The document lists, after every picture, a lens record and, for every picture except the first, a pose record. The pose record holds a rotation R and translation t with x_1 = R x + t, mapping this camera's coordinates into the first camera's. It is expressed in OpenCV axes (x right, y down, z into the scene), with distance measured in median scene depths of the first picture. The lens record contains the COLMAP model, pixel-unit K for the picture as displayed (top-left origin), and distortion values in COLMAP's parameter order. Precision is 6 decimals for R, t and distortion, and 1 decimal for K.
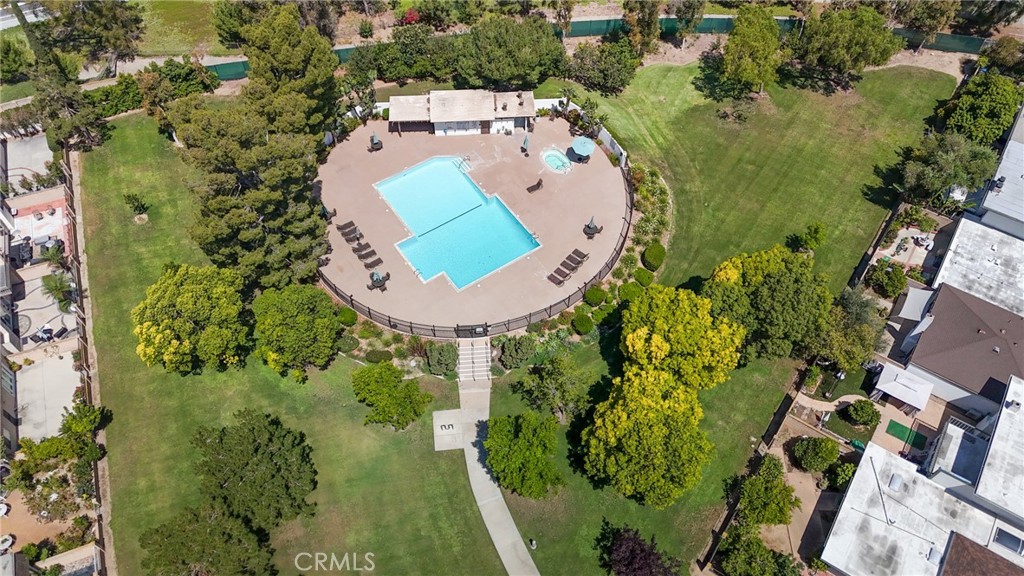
lens RADIAL K [[749.3, 0, 512.0], [0, 749.3, 288.0], [0, 0, 1]] dist [0.088153, -0.093996]
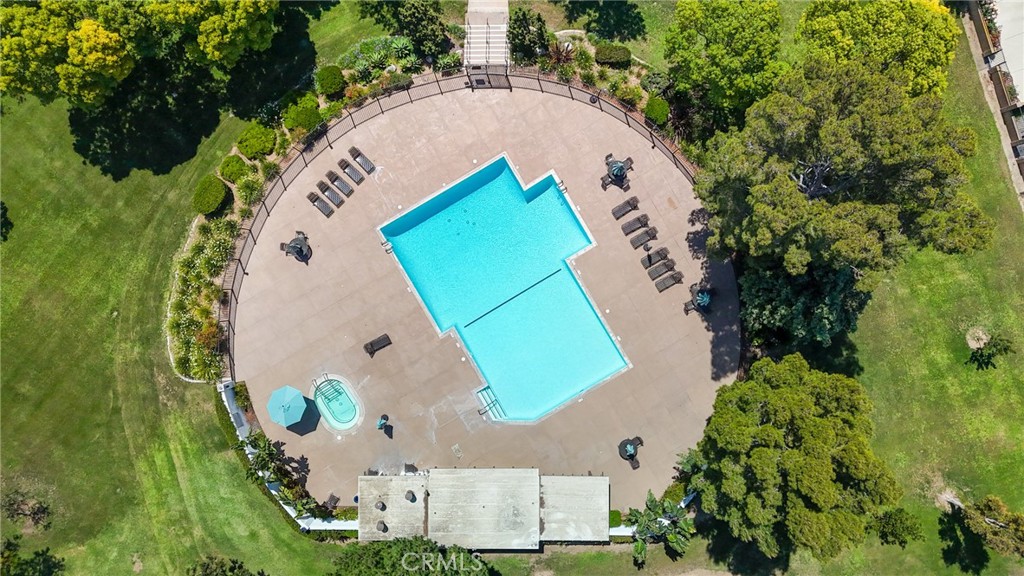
lens RADIAL K [[749.3, 0, 512.0], [0, 749.3, 288.0], [0, 0, 1]] dist [0.088153, -0.093996]
pose [[-0.997433, -0.070743, -0.011068, -0.070295], [0.051381, -0.814781, 0.577487, -0.445021], [-0.049871, 0.575436, 0.816325, 0.435956]]
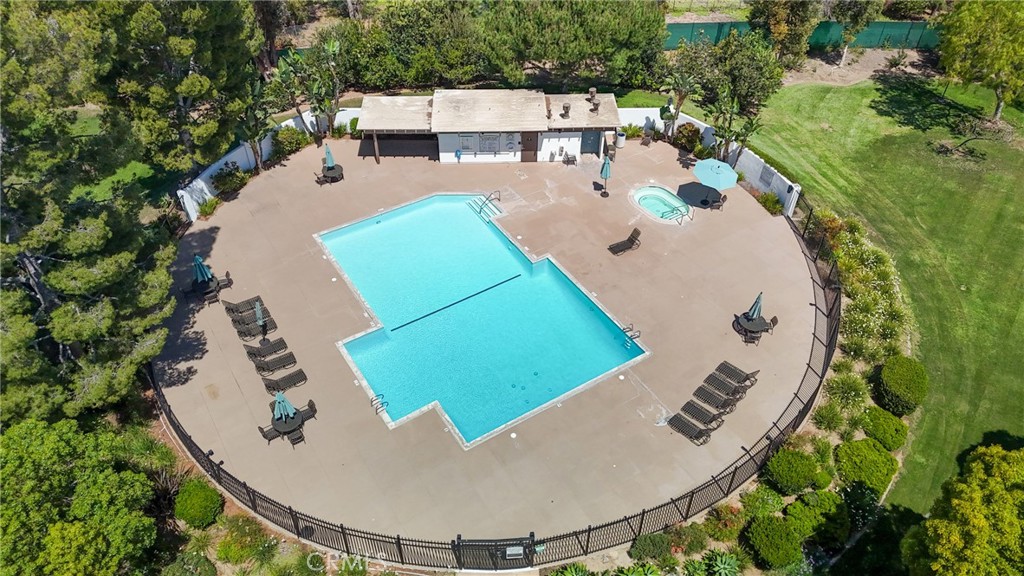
lens RADIAL K [[749.3, 0, 512.0], [0, 749.3, 288.0], [0, 0, 1]] dist [0.088153, -0.093996]
pose [[0.999262, 0.021920, -0.031539, -0.029087], [-0.027813, 0.979285, -0.200570, 0.000397], [0.026489, 0.201299, 0.979172, 0.483640]]
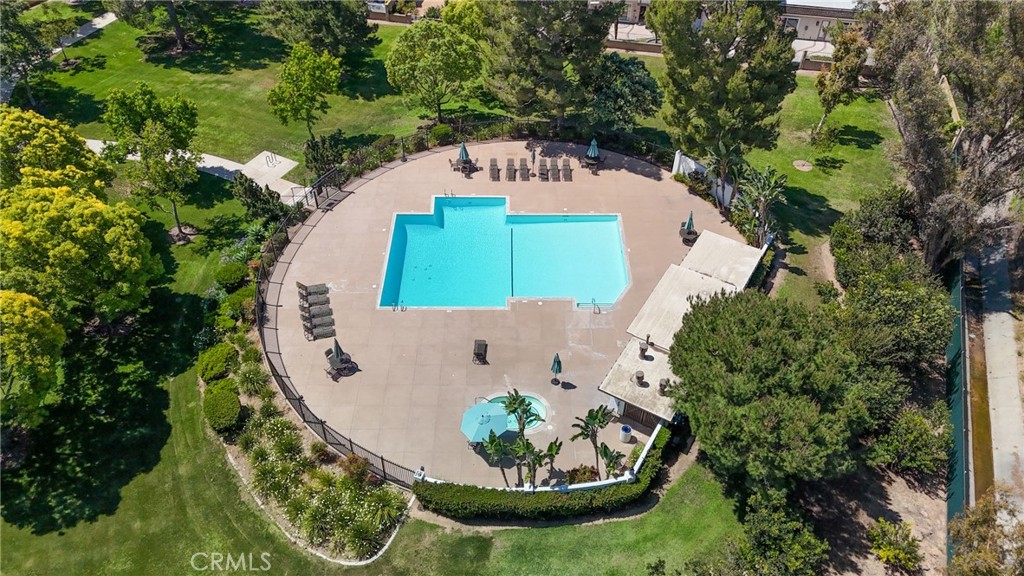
lens RADIAL K [[749.3, 0, 512.0], [0, 749.3, 288.0], [0, 0, 1]] dist [0.088153, -0.093996]
pose [[-0.567525, 0.557806, -0.605614, 0.327293], [-0.675916, 0.104384, 0.729548, -0.558966], [0.470163, 0.823381, 0.317790, 0.767754]]
